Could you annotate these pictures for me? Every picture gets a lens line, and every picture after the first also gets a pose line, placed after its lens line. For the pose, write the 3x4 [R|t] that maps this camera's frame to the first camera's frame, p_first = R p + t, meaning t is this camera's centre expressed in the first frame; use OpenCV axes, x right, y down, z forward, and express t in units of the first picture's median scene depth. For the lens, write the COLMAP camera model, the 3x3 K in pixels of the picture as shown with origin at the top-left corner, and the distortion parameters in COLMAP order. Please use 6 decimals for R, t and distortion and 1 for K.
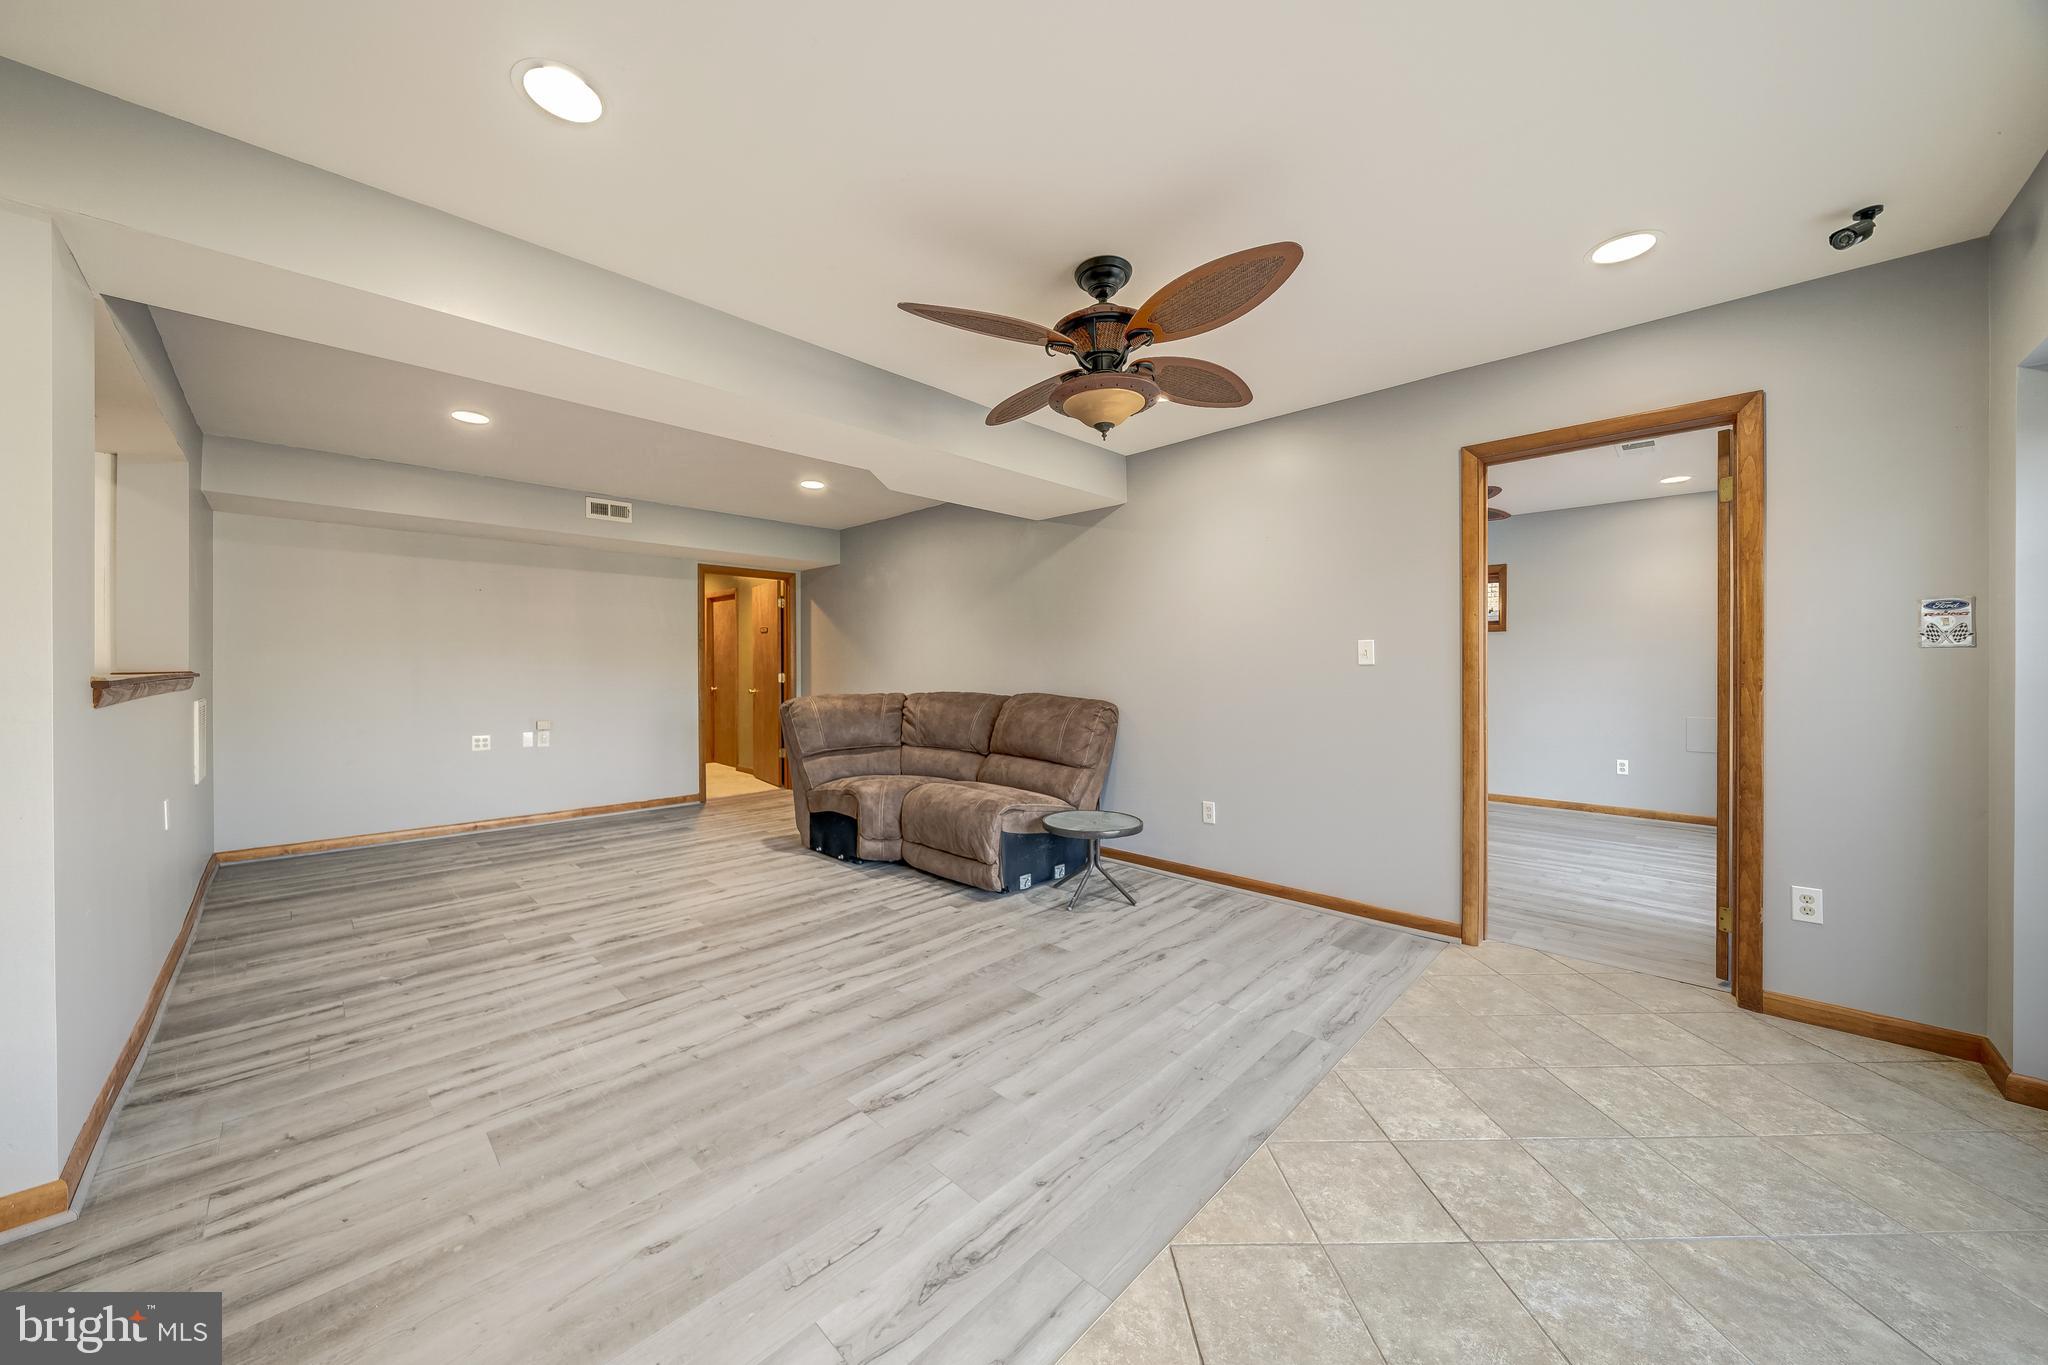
lens RADIAL K [[713.0, 0, 1003.4], [0, 713.0, 676.5], [0, 0, 1]] dist [-0.008711, -0.000023]
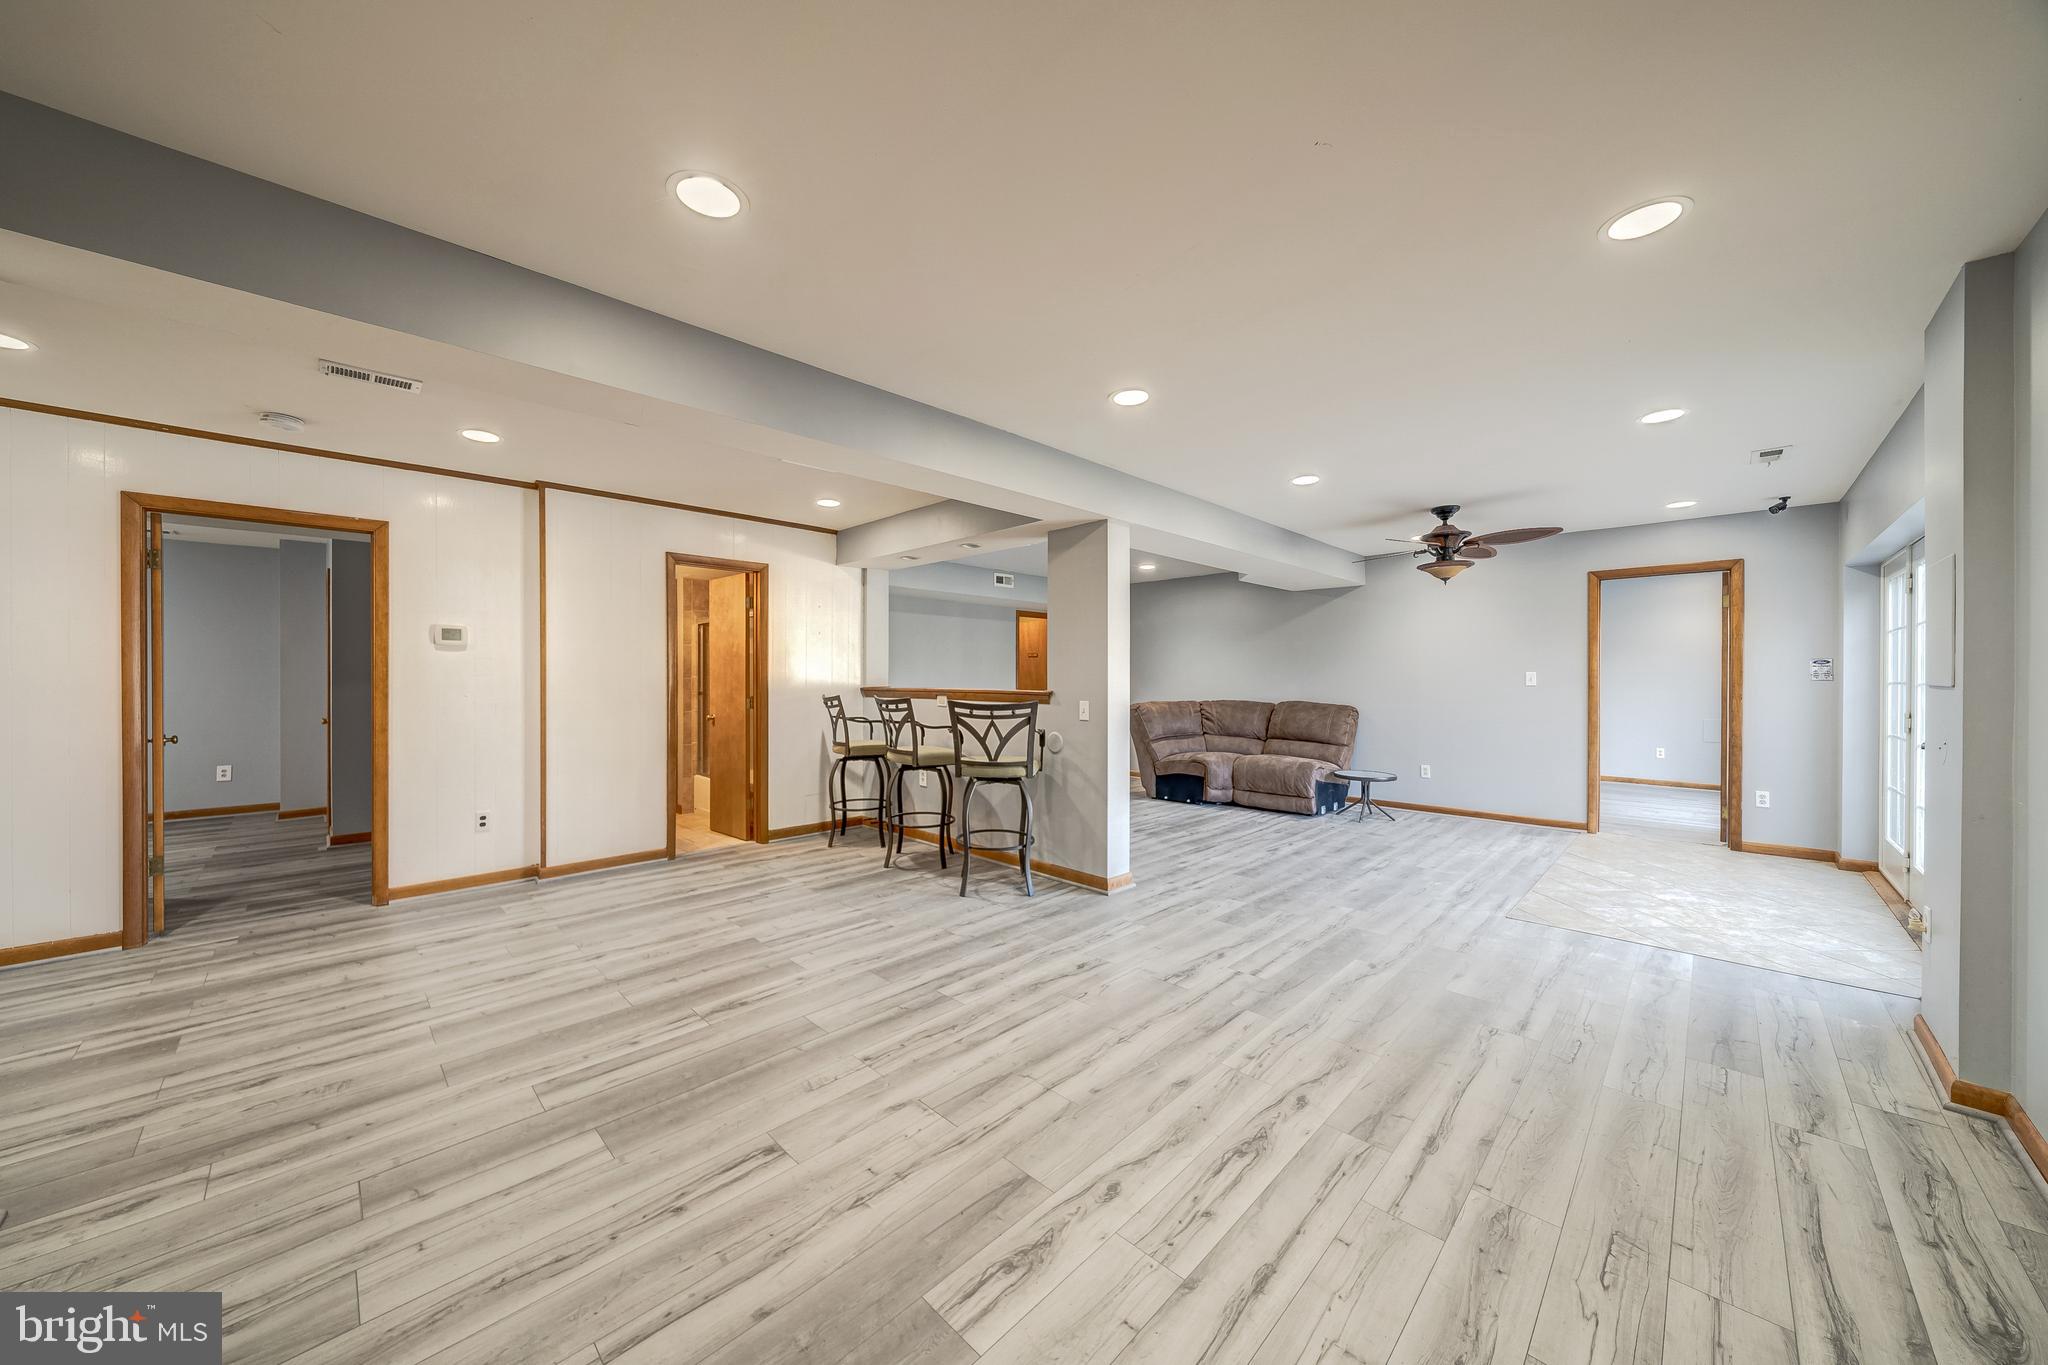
lens RADIAL K [[713.0, 0, 1012.8], [0, 713.0, 687.2], [0, 0, 1]] dist [-0.008711, -0.000023]
pose [[0.999987, 0.004911, -0.001400, -0.885018], [-0.004912, 0.999988, -0.000899, -0.005737], [0.001395, 0.000906, 0.999999, -0.894349]]
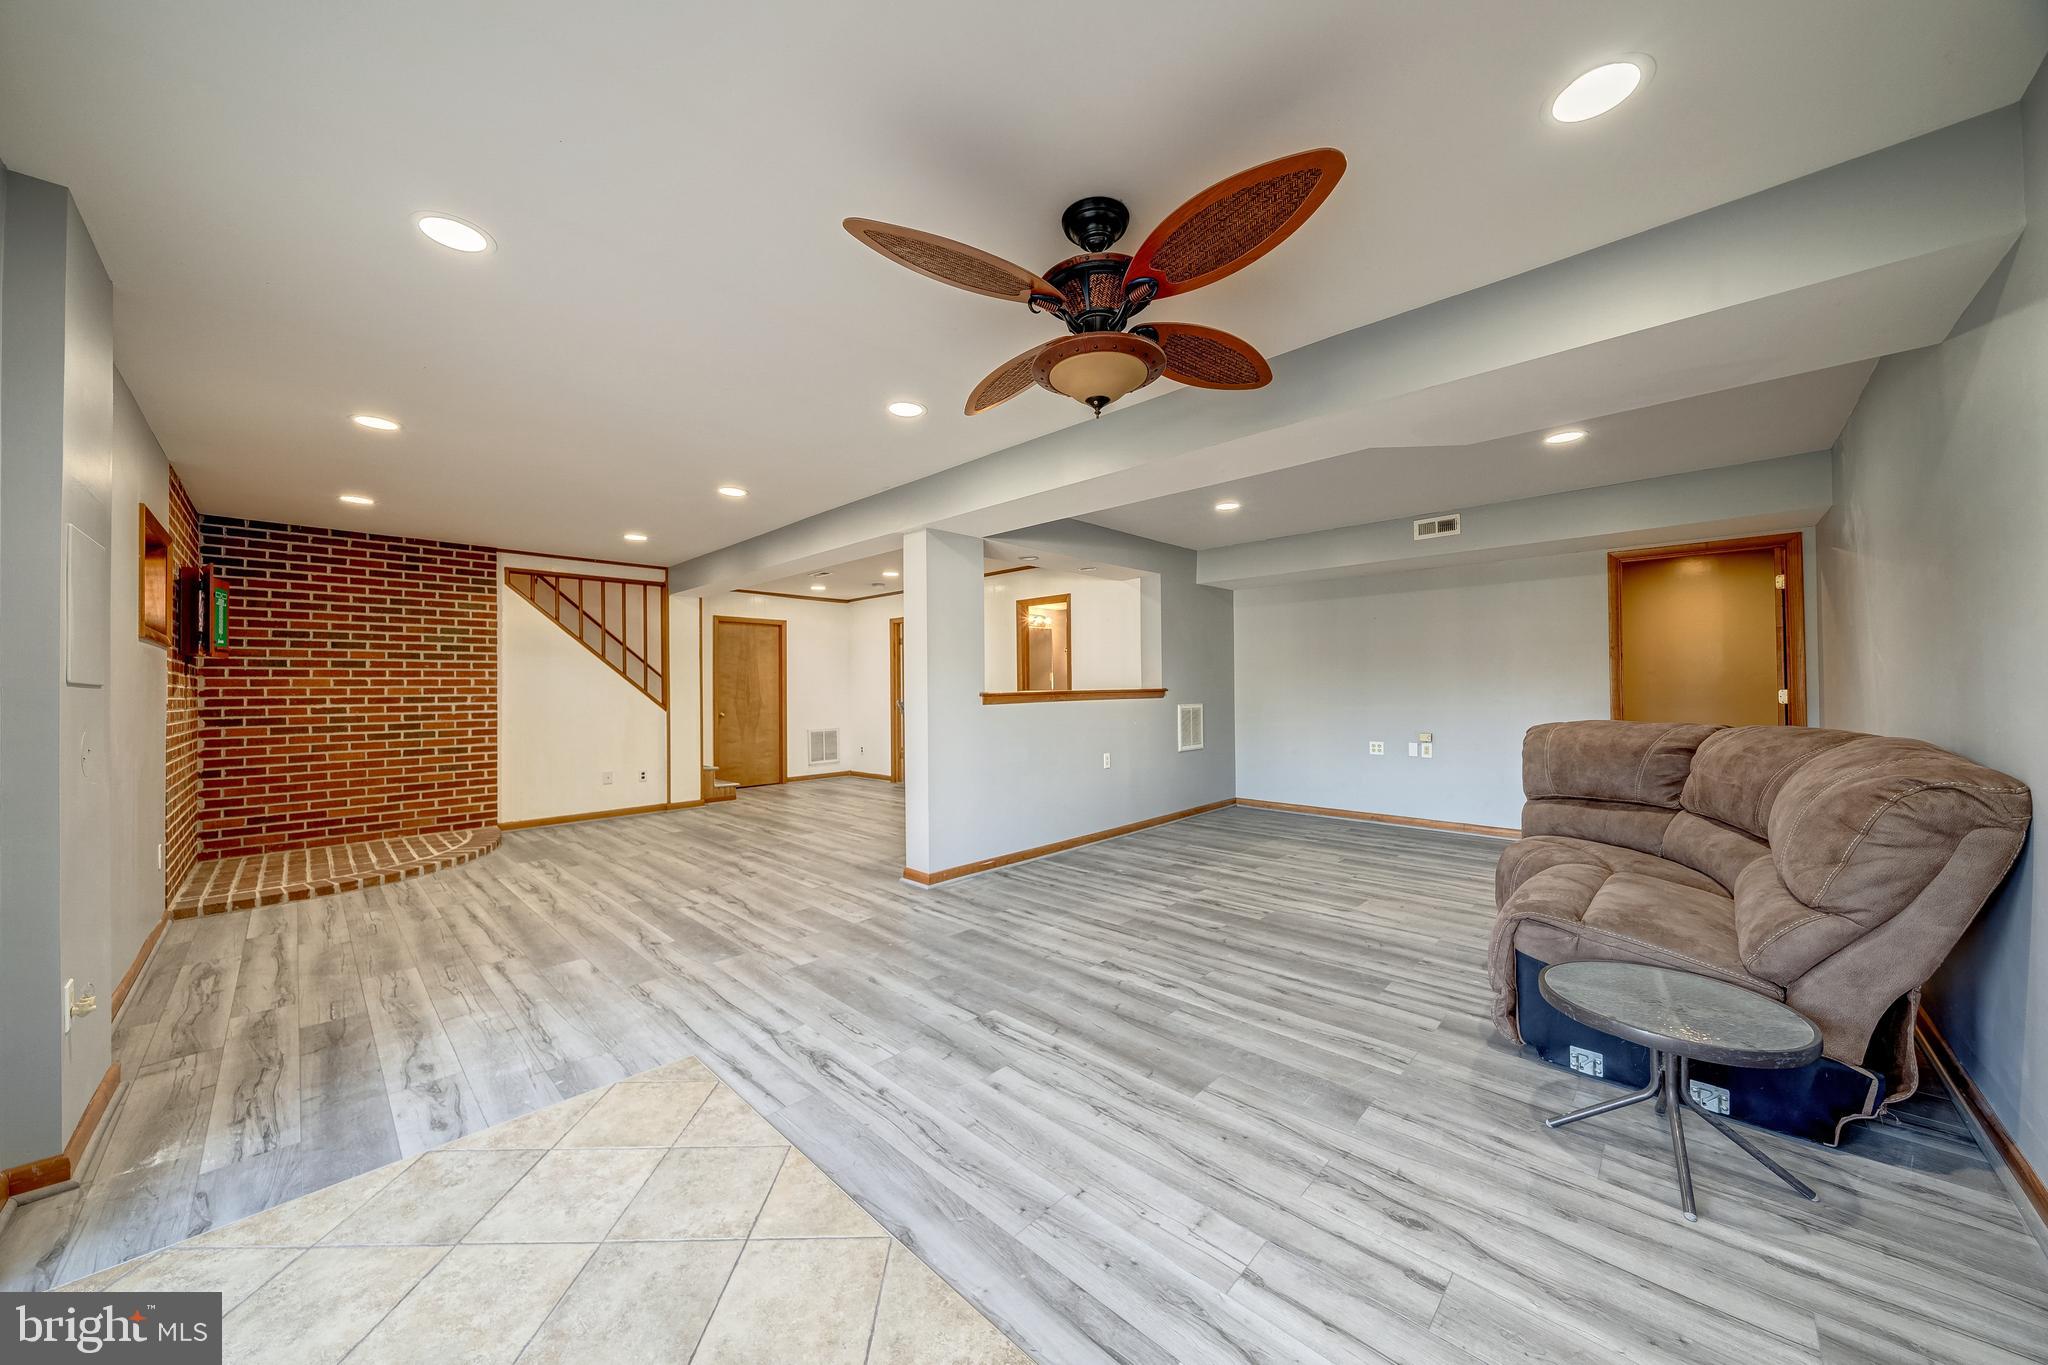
lens RADIAL K [[713.0, 0, 1025.8], [0, 713.0, 672.8], [0, 0, 1]] dist [-0.008711, -0.000023]
pose [[0.011518, -0.016617, -0.999796, 0.721534], [-0.004951, 0.999849, -0.016674, -0.012552], [0.999921, 0.005142, 0.011434, 0.661825]]
